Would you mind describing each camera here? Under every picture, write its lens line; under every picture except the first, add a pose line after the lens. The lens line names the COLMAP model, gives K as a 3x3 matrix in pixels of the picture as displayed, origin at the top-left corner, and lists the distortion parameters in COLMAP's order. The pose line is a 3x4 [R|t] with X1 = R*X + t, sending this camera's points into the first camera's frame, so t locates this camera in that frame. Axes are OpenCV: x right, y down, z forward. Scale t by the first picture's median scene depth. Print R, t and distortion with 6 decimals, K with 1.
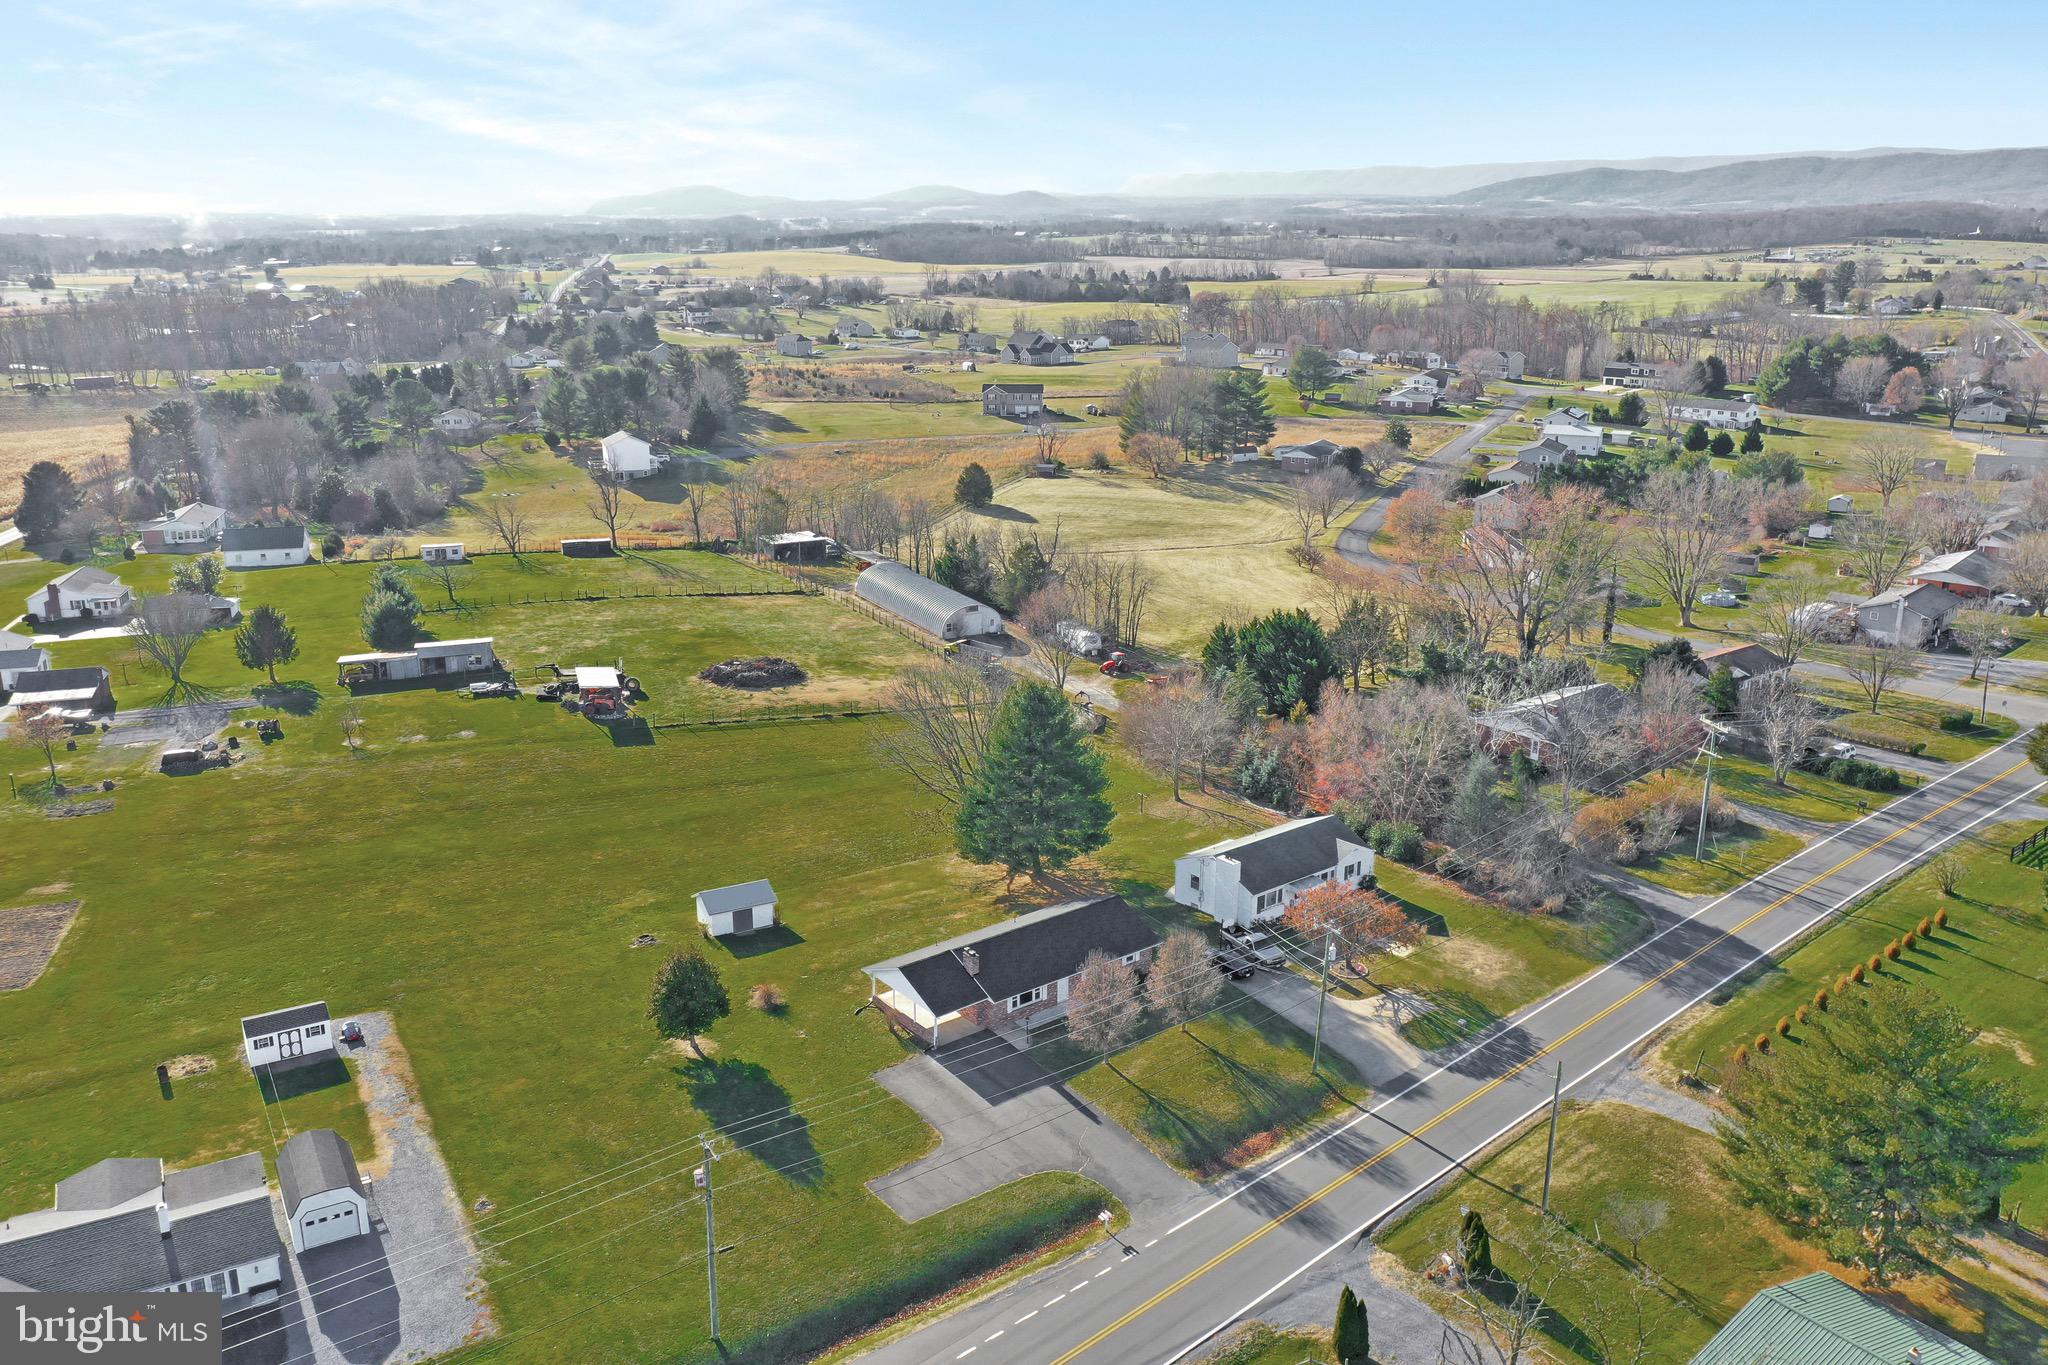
lens RADIAL K [[1587.3, 0, 1018.5], [0, 1587.3, 683.1], [0, 0, 1]] dist [-0.002860, -0.005018]
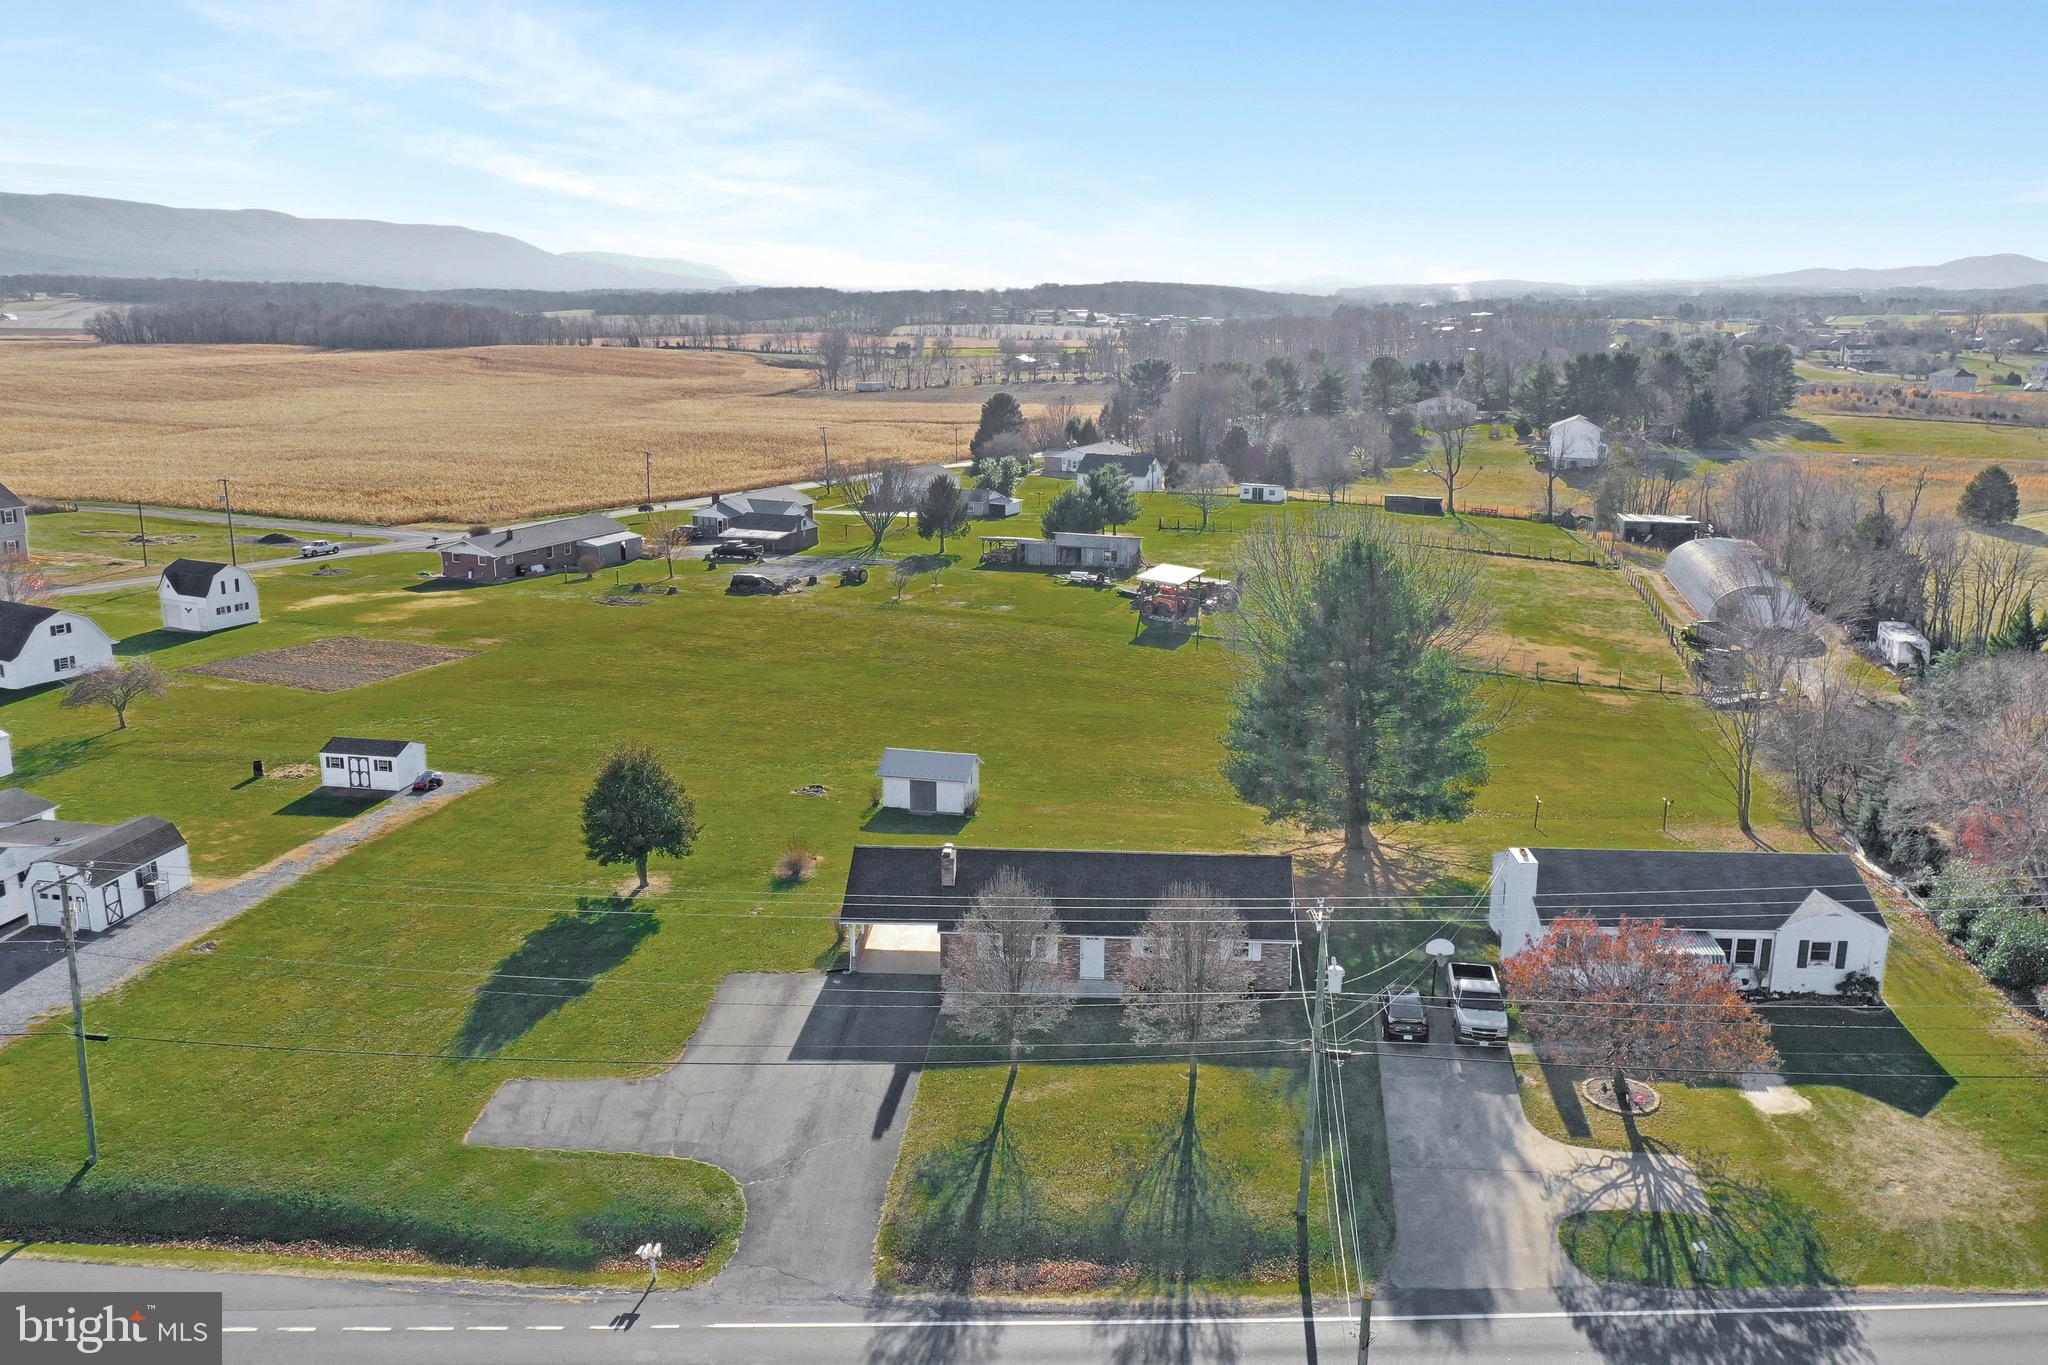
lens RADIAL K [[1597.6, 0, 1017.5], [0, 1597.6, 682.8], [0, 0, 1]] dist [-0.001281, -0.008628]
pose [[0.749415, 0.158092, -0.642950, 0.342819], [-0.185260, 0.982356, 0.025610, 0.068787], [0.635654, 0.099920, 0.765480, 0.440966]]
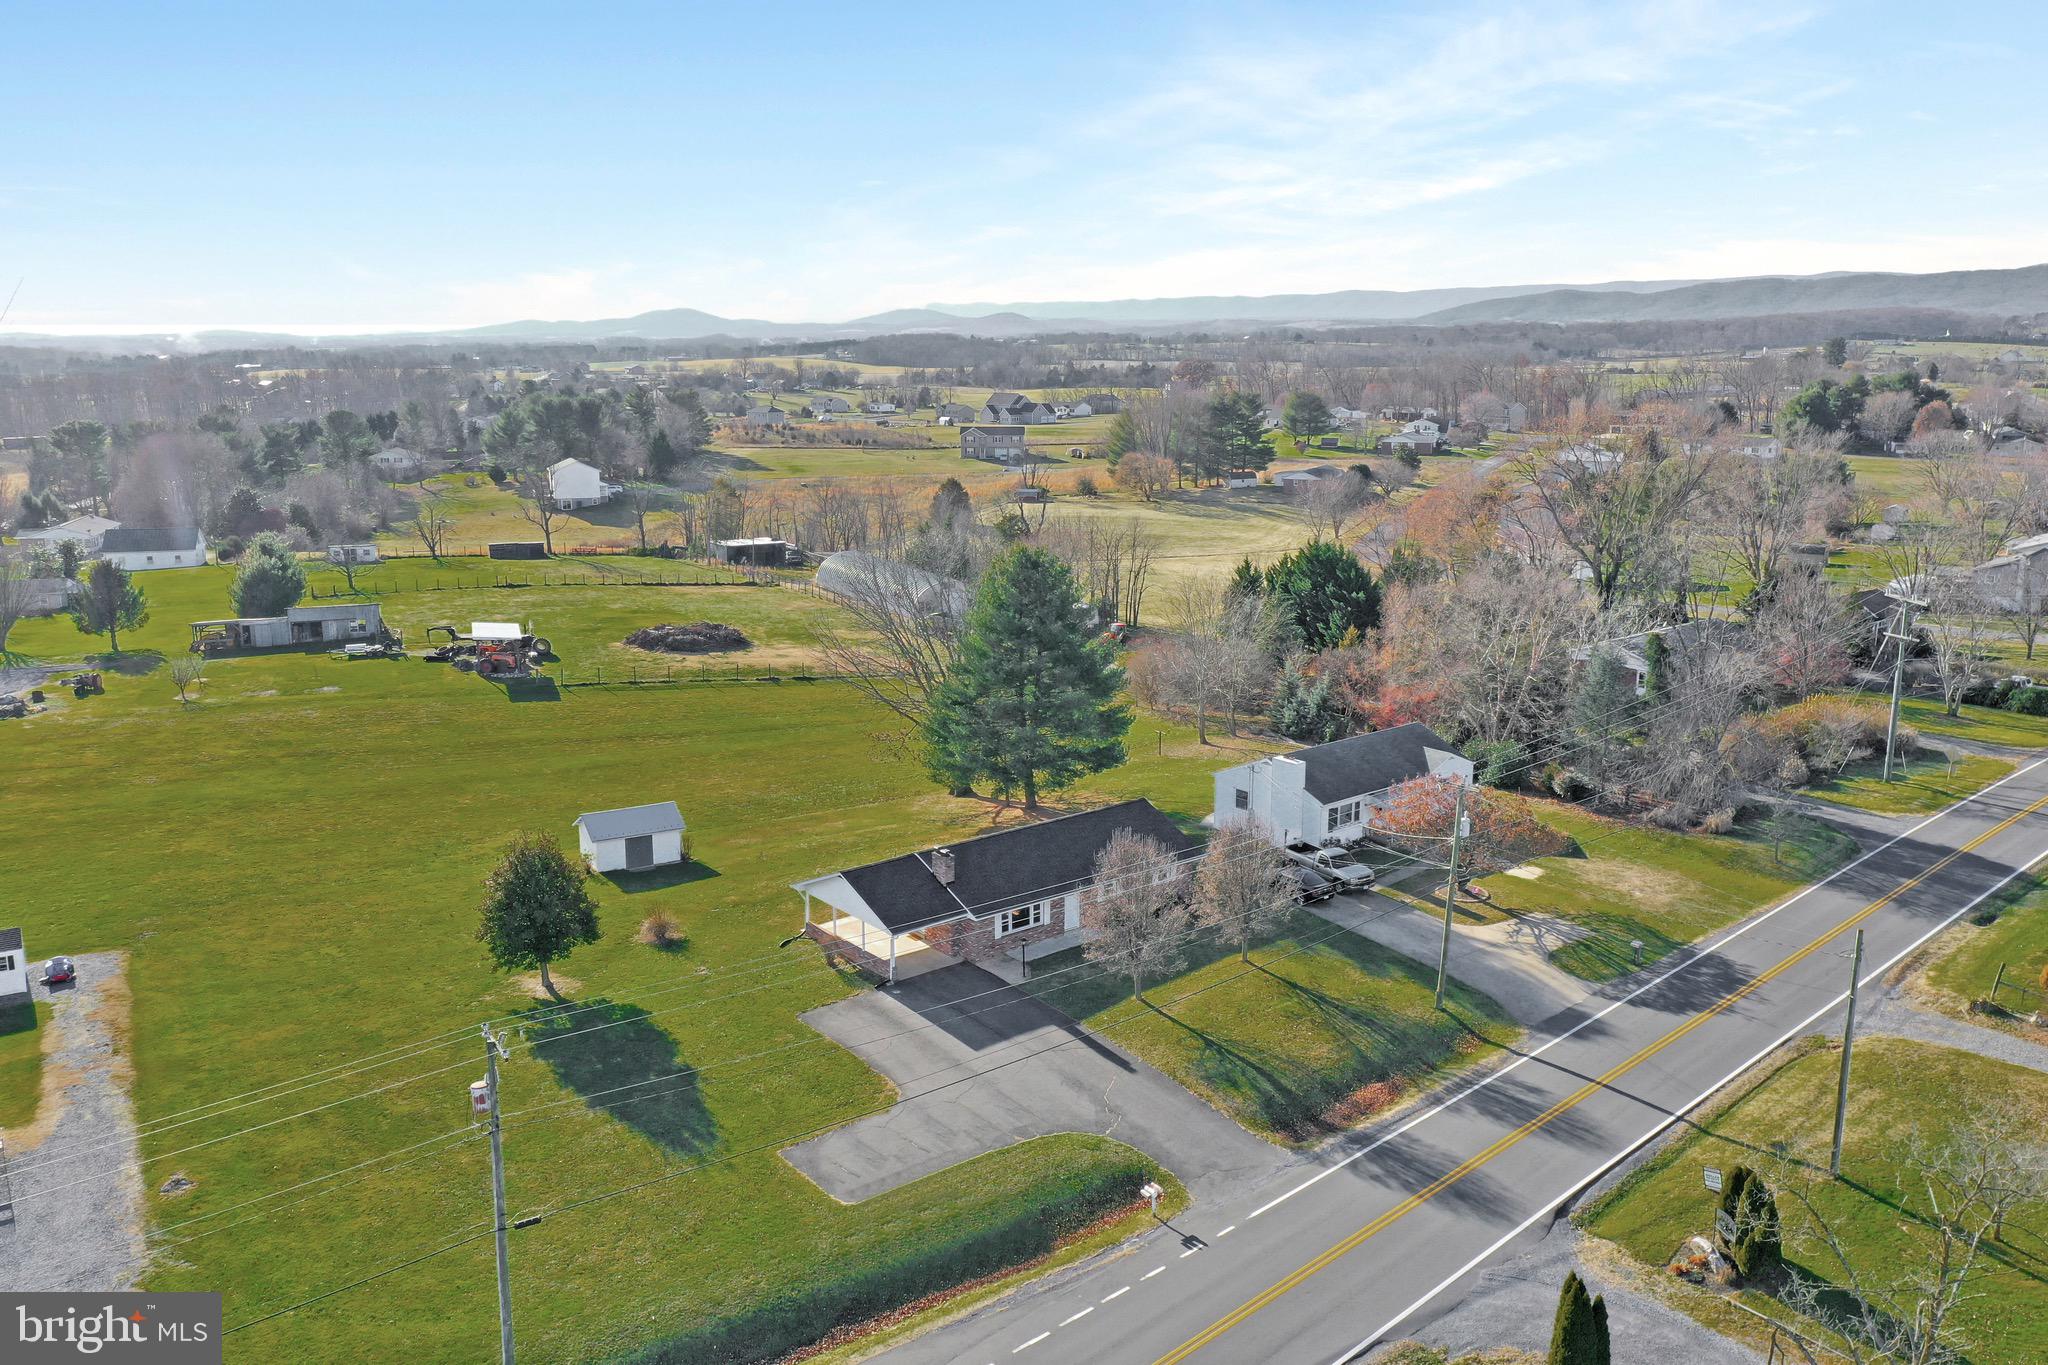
lens RADIAL K [[1597.6, 0, 1017.5], [0, 1597.6, 682.8], [0, 0, 1]] dist [-0.001281, -0.008628]
pose [[0.999910, -0.005586, 0.012160, -0.004248], [0.006437, 0.997452, -0.071055, 0.125009], [-0.011732, 0.071127, 0.997398, 0.243091]]
